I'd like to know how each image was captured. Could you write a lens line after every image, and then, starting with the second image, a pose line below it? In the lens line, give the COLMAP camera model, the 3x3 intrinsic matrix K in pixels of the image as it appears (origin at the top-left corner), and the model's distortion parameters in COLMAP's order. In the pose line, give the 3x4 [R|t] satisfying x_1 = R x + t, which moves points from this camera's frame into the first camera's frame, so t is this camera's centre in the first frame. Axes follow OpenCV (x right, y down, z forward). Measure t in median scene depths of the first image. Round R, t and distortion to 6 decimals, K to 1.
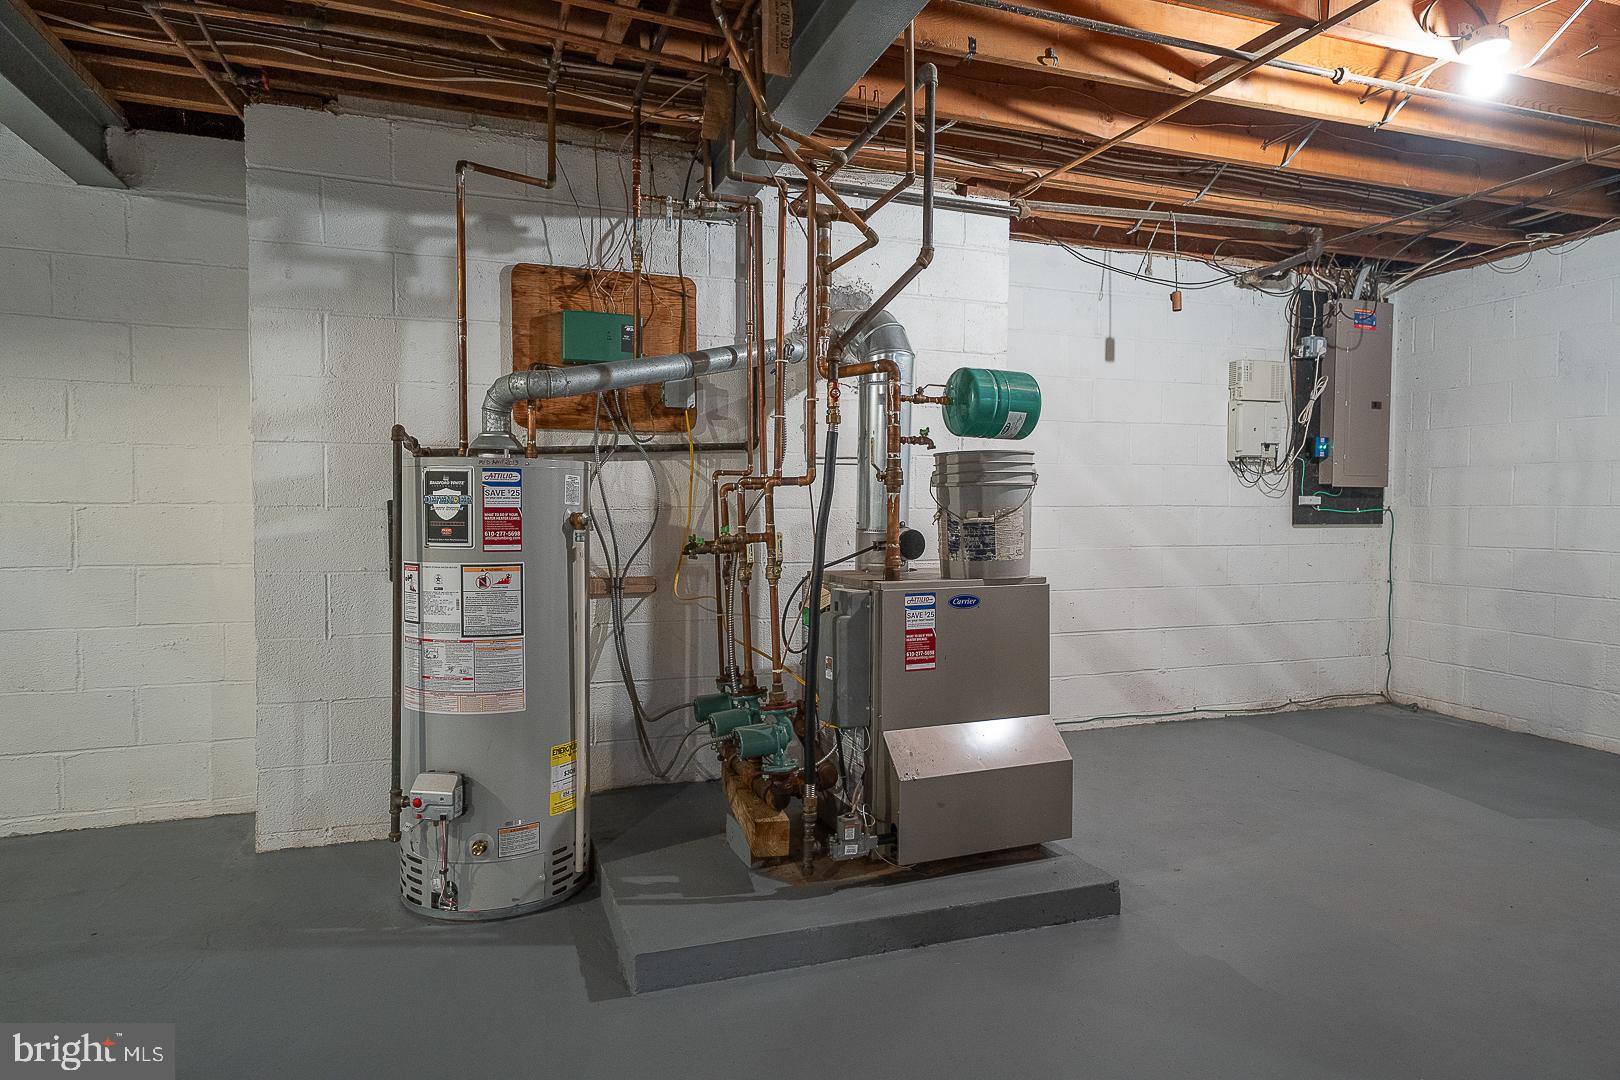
lens RADIAL K [[956.3, 0, 810.0], [0, 956.3, 540.0], [0, 0, 1]] dist [-0.004044, -0.000893]
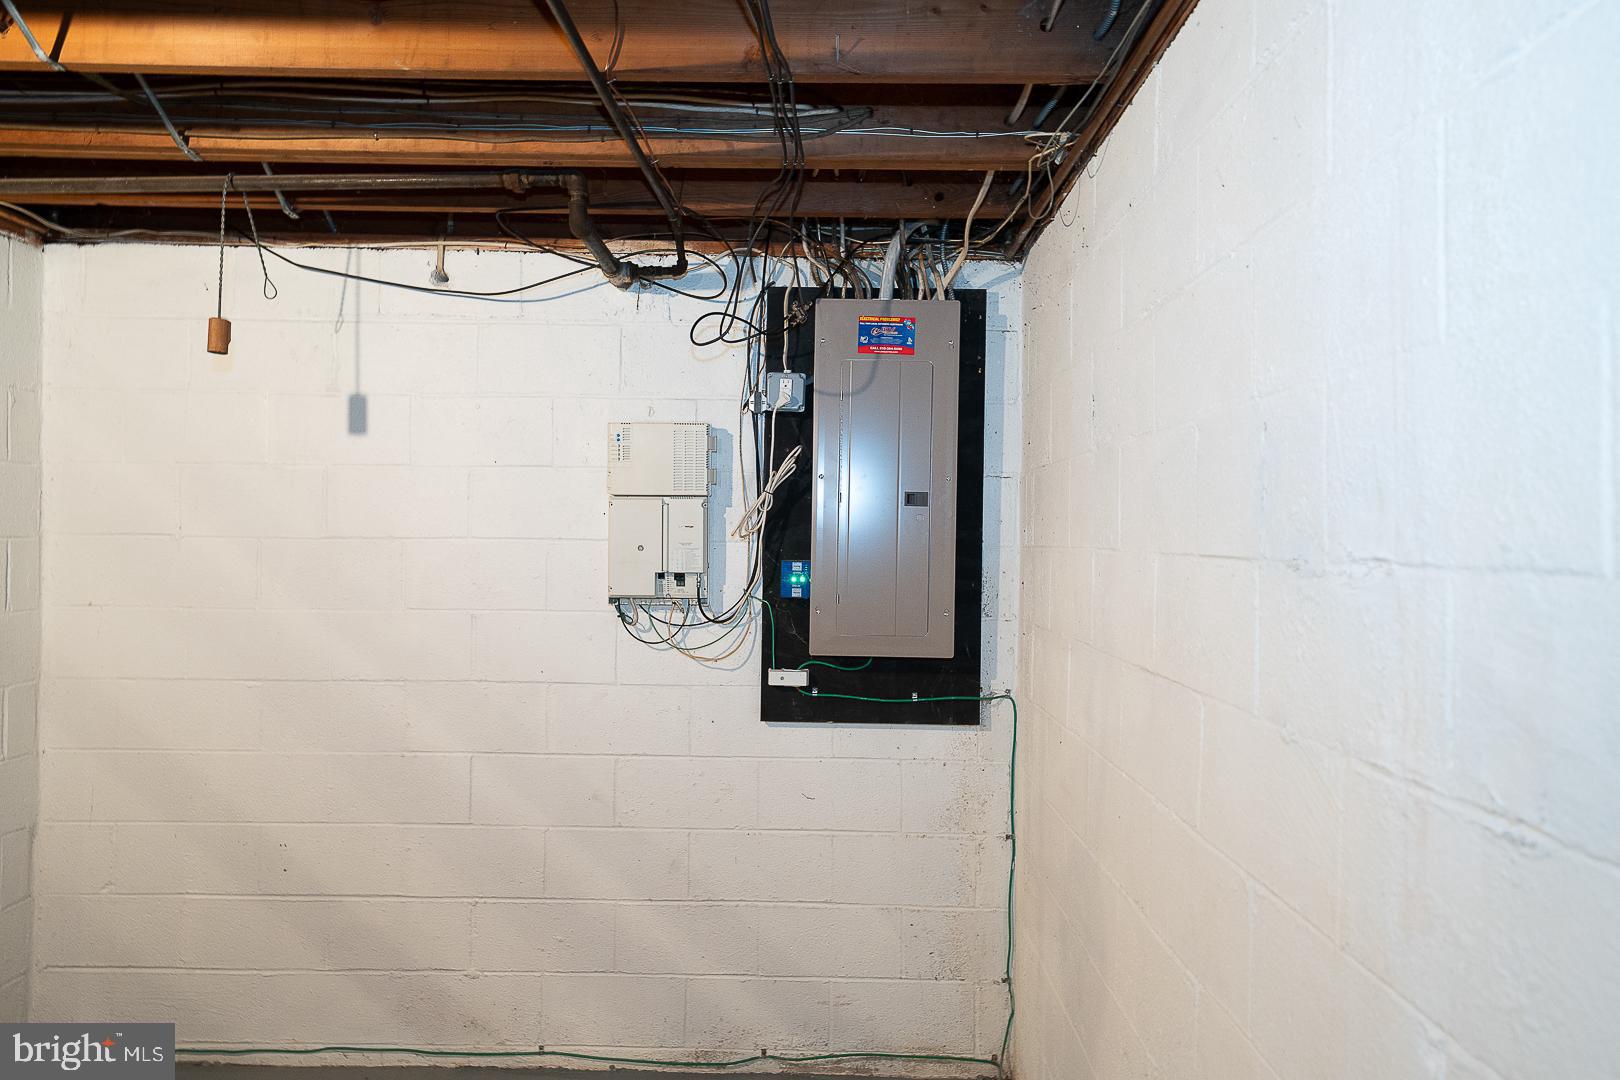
lens RADIAL K [[1109.4, 0, 810.0], [0, 1109.4, 540.0], [0, 0, 1]] dist [0.022511, 0.000970]
pose [[0.938386, 0.010495, -0.345429, 0.754957], [-0.023828, 0.999125, -0.034376, -0.098164], [0.344766, 0.040489, 0.937815, 0.425157]]
